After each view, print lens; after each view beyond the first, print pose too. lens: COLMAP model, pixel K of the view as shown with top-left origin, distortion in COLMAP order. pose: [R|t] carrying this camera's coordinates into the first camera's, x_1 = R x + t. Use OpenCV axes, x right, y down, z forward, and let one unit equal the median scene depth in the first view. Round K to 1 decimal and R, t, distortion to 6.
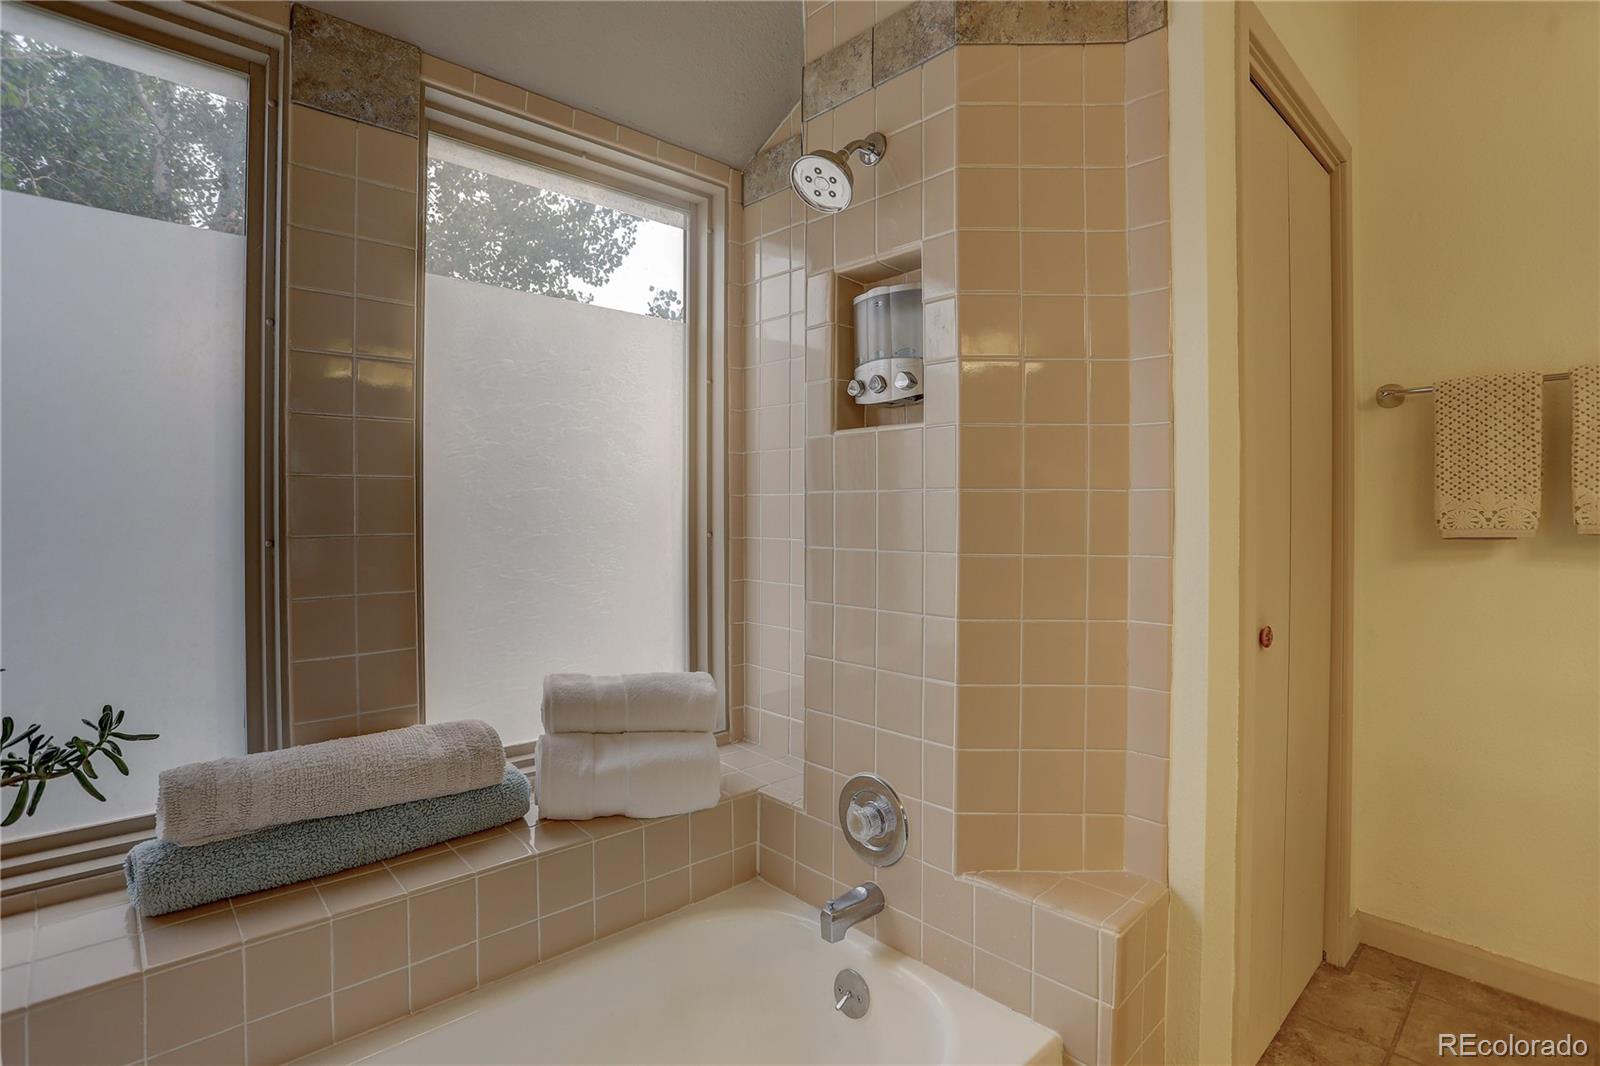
lens RADIAL K [[778.7, 0, 765.2], [0, 778.7, 516.2], [0, 0, 1]] dist [-0.038764, 0.008380]
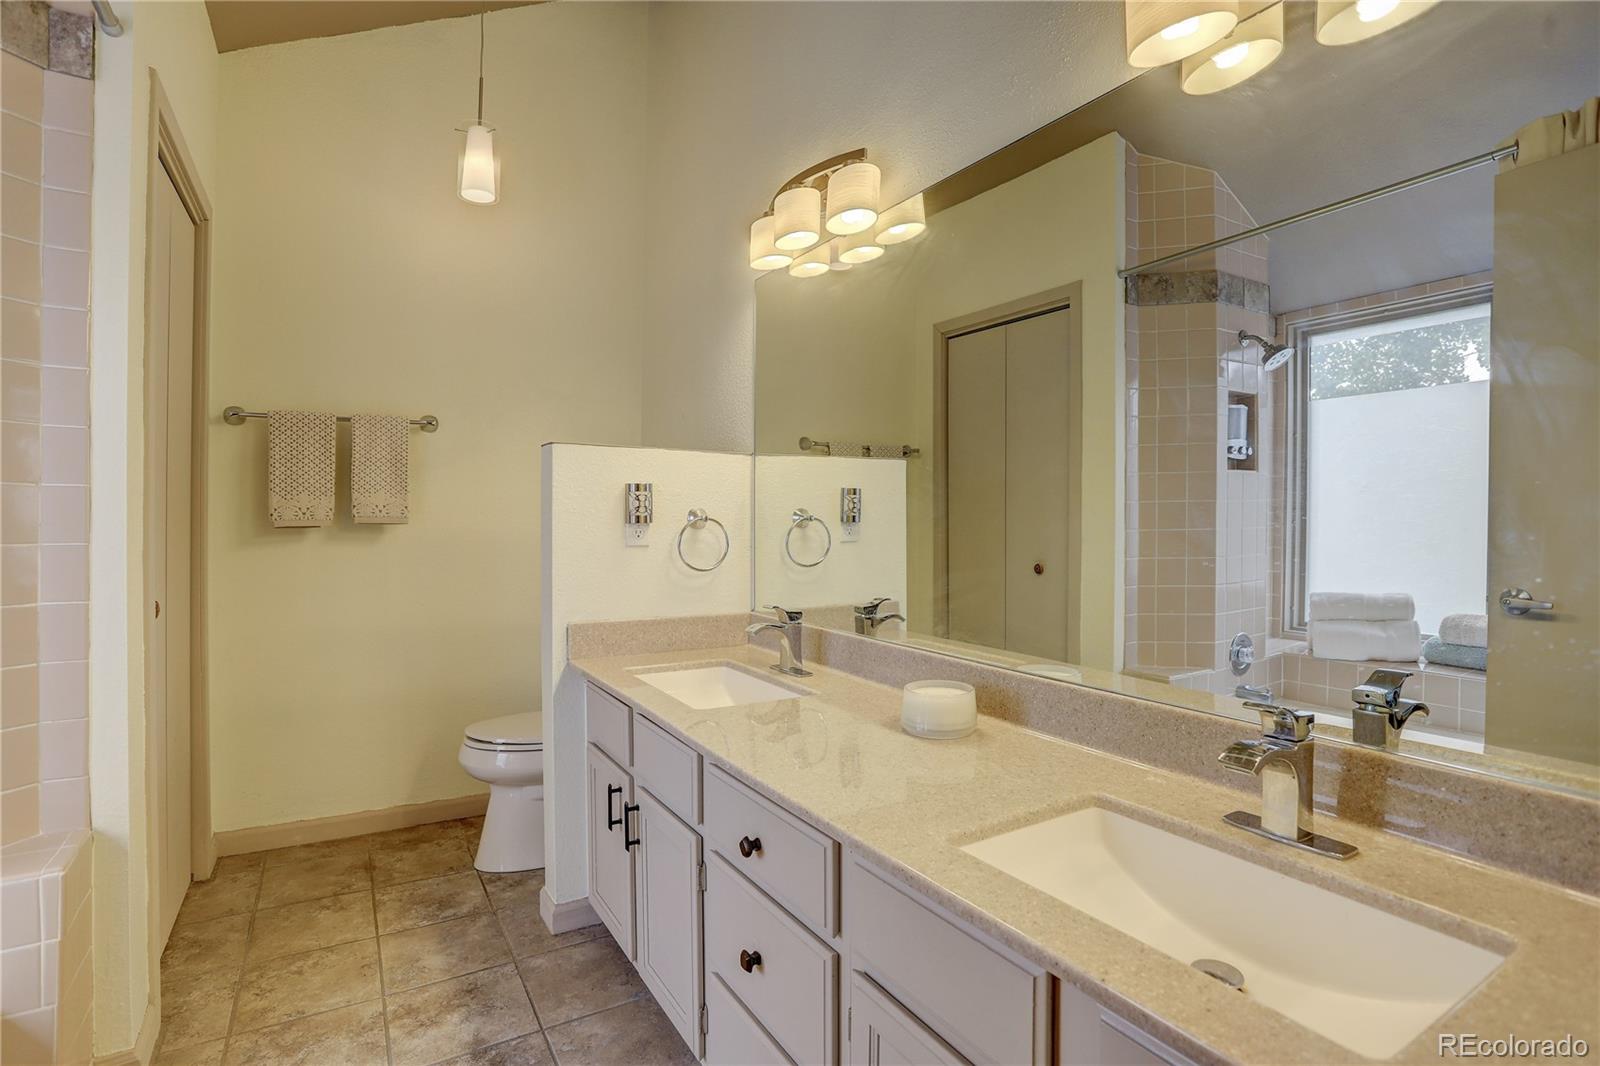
lens RADIAL K [[778.7, 0, 800.3], [0, 778.7, 525.0], [0, 0, 1]] dist [-0.038764, 0.008380]
pose [[0.195380, -0.009124, 0.980685, -0.274398], [-0.006180, 0.999925, 0.010534, 0.005139], [-0.980708, -0.008119, 0.195309, -0.194928]]
